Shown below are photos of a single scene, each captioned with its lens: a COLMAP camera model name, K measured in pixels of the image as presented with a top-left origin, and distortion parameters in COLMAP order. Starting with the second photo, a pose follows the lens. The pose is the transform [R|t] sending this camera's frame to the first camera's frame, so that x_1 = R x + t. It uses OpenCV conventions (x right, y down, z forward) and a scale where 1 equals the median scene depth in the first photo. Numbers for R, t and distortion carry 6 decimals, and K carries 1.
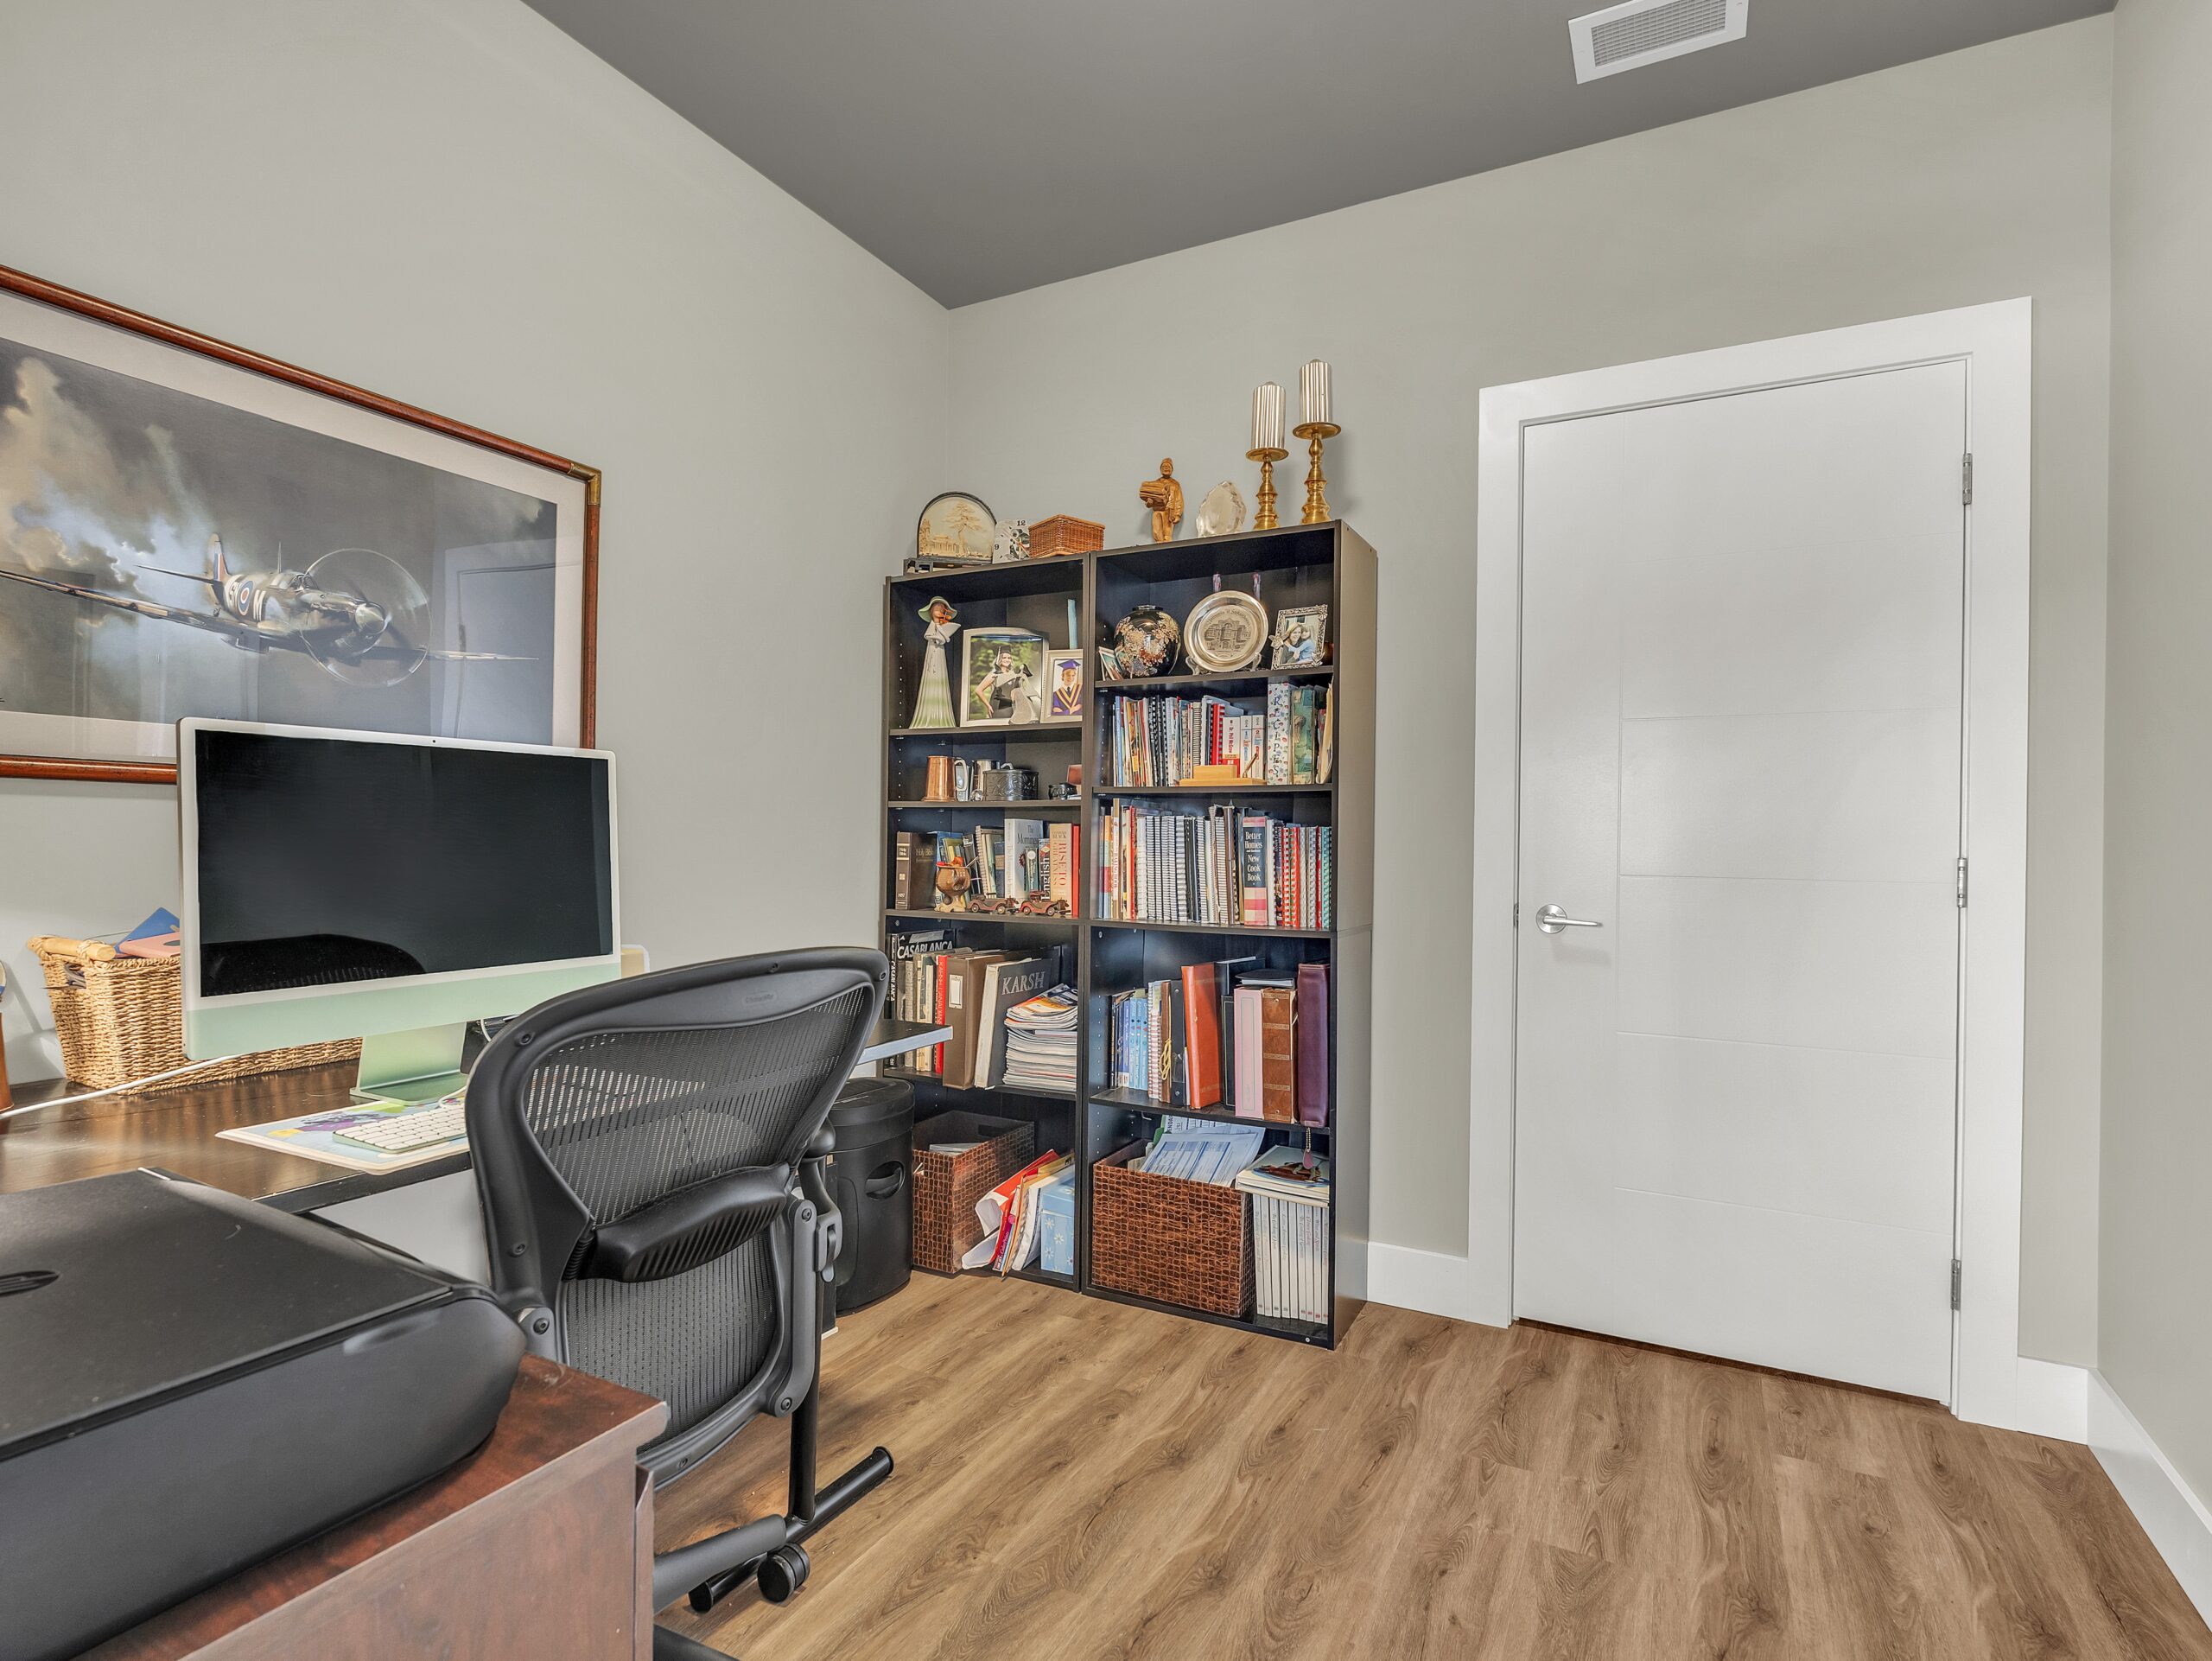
lens RADIAL K [[1091.6, 0, 1129.2], [0, 1091.6, 852.5], [0, 0, 1]] dist [-0.004528, -0.000004]
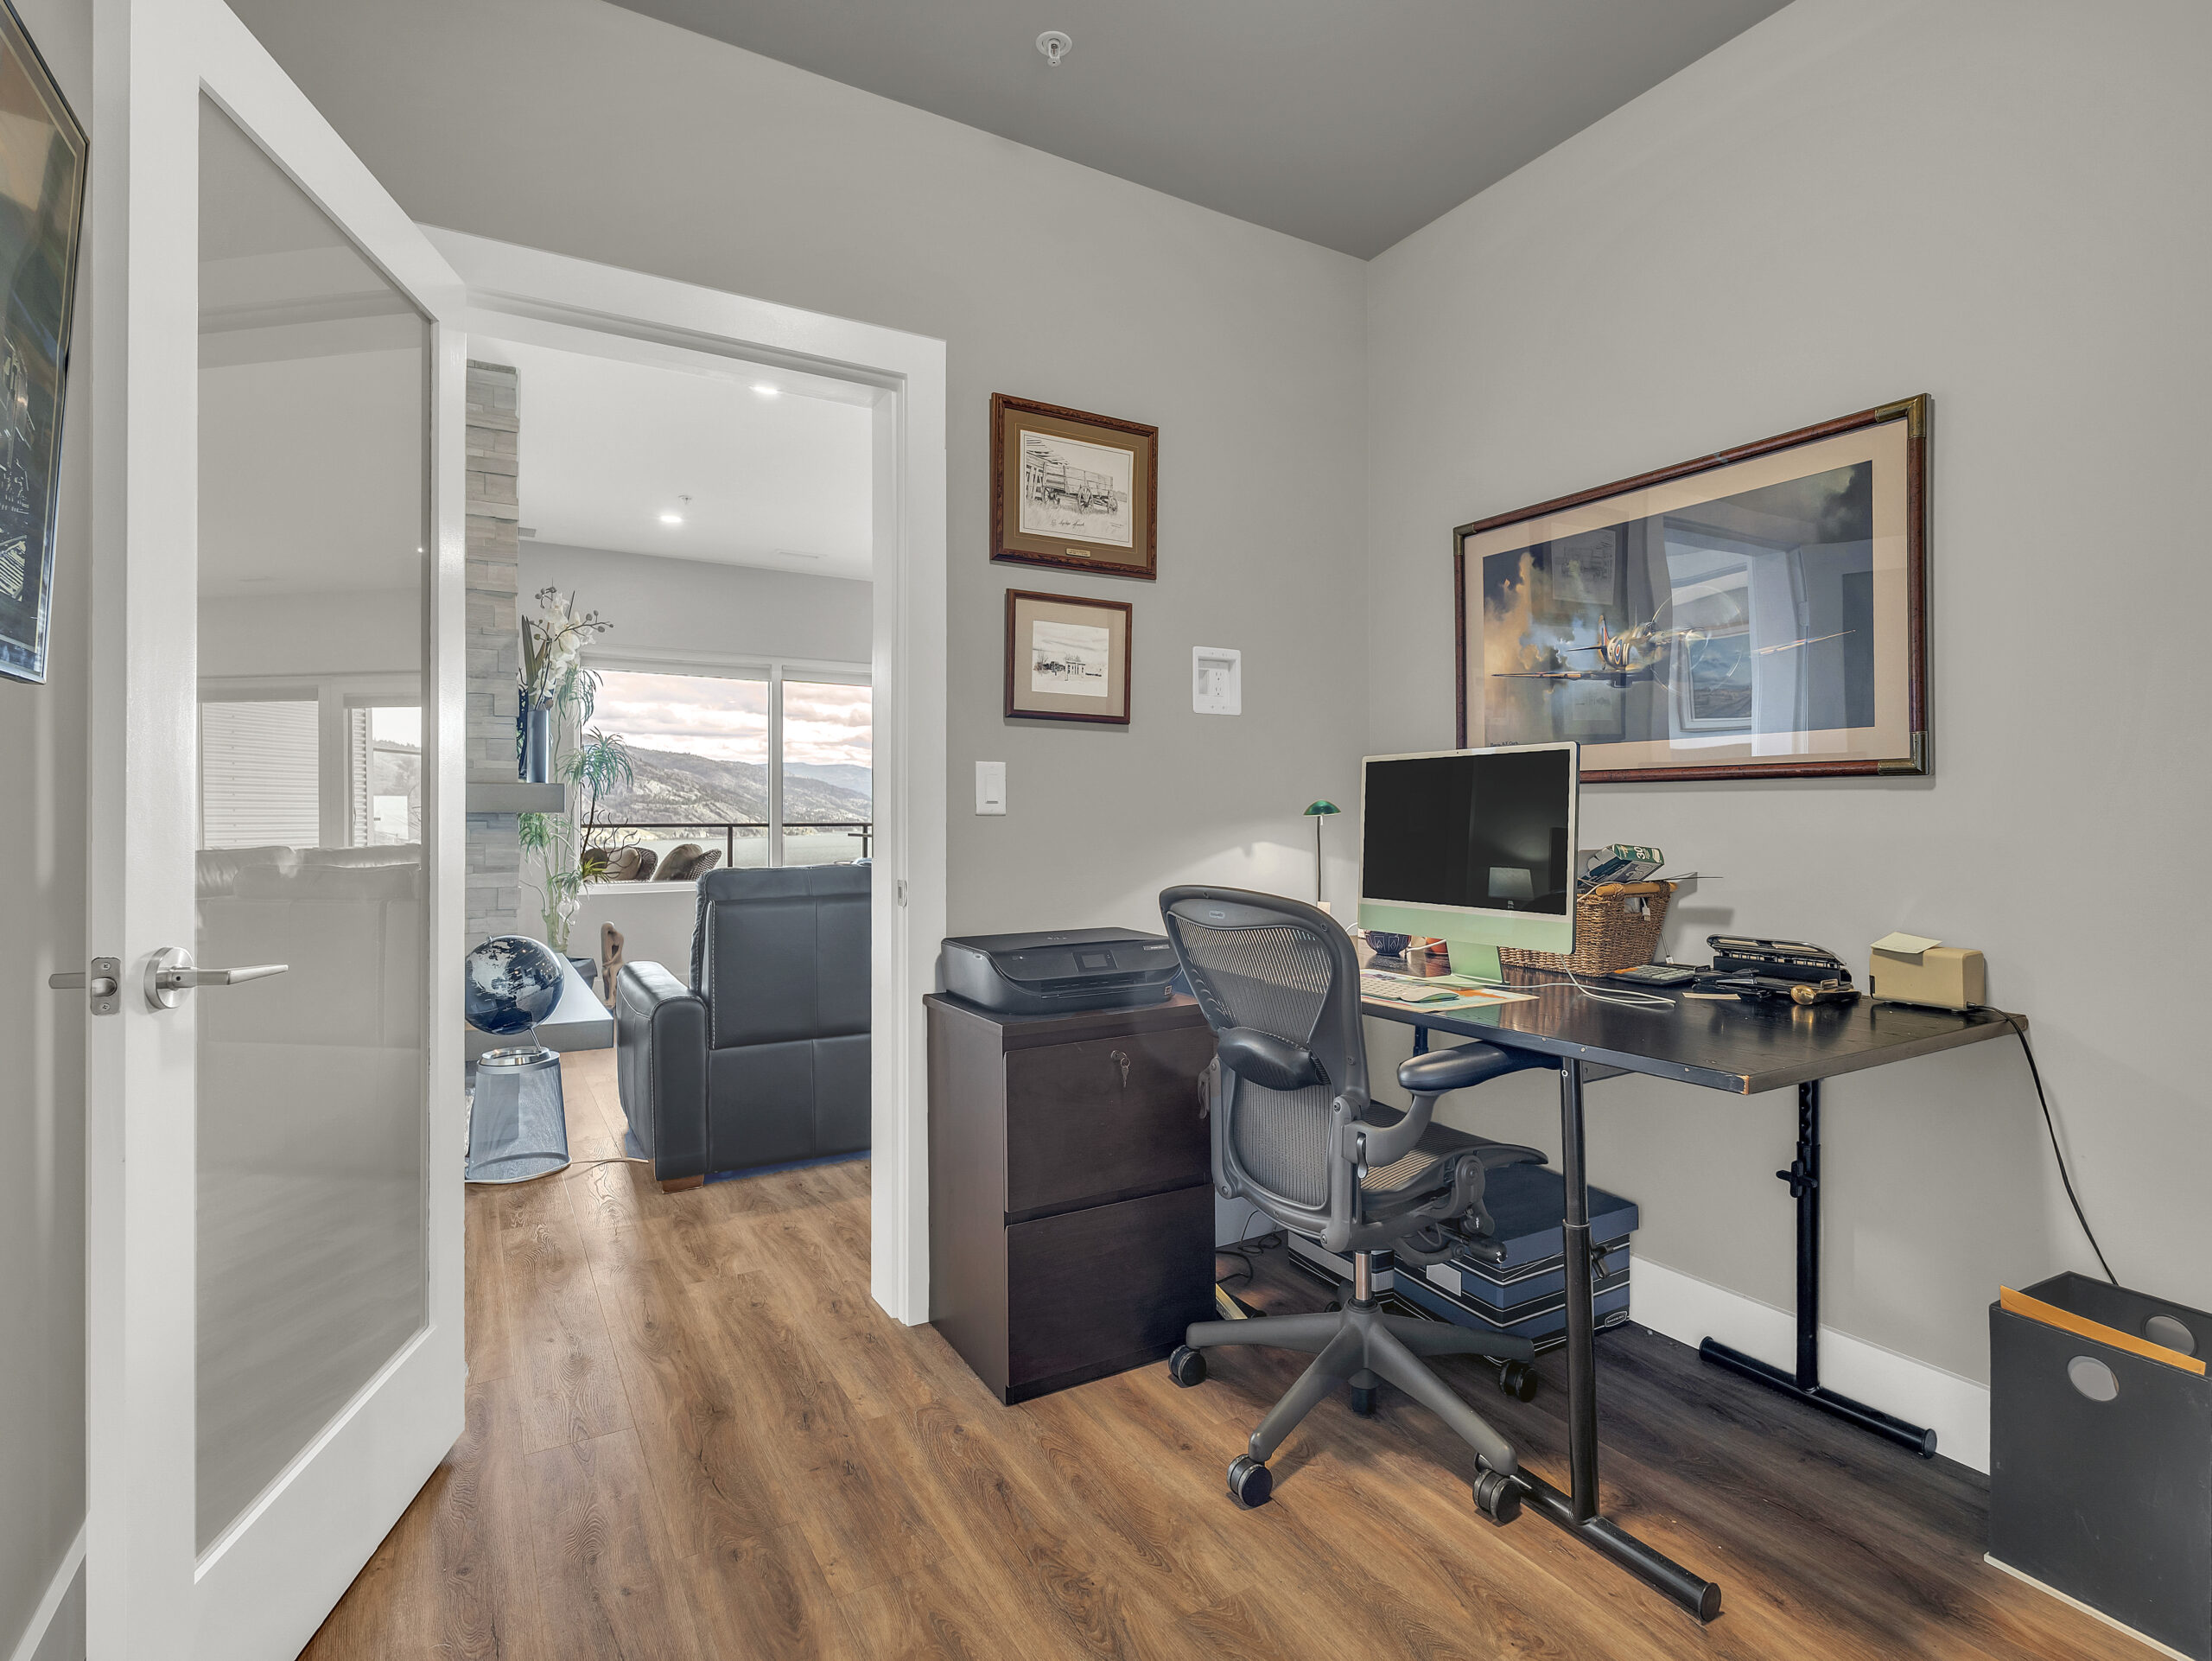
lens RADIAL K [[1091.6, 0, 1104.8], [0, 1091.6, 821.1], [0, 0, 1]] dist [-0.004528, -0.000004]
pose [[-0.532128, -0.003710, -0.846656, 0.782645], [-0.014908, 0.999876, 0.004988, -0.006074], [0.846532, 0.015276, -0.532118, 1.202563]]
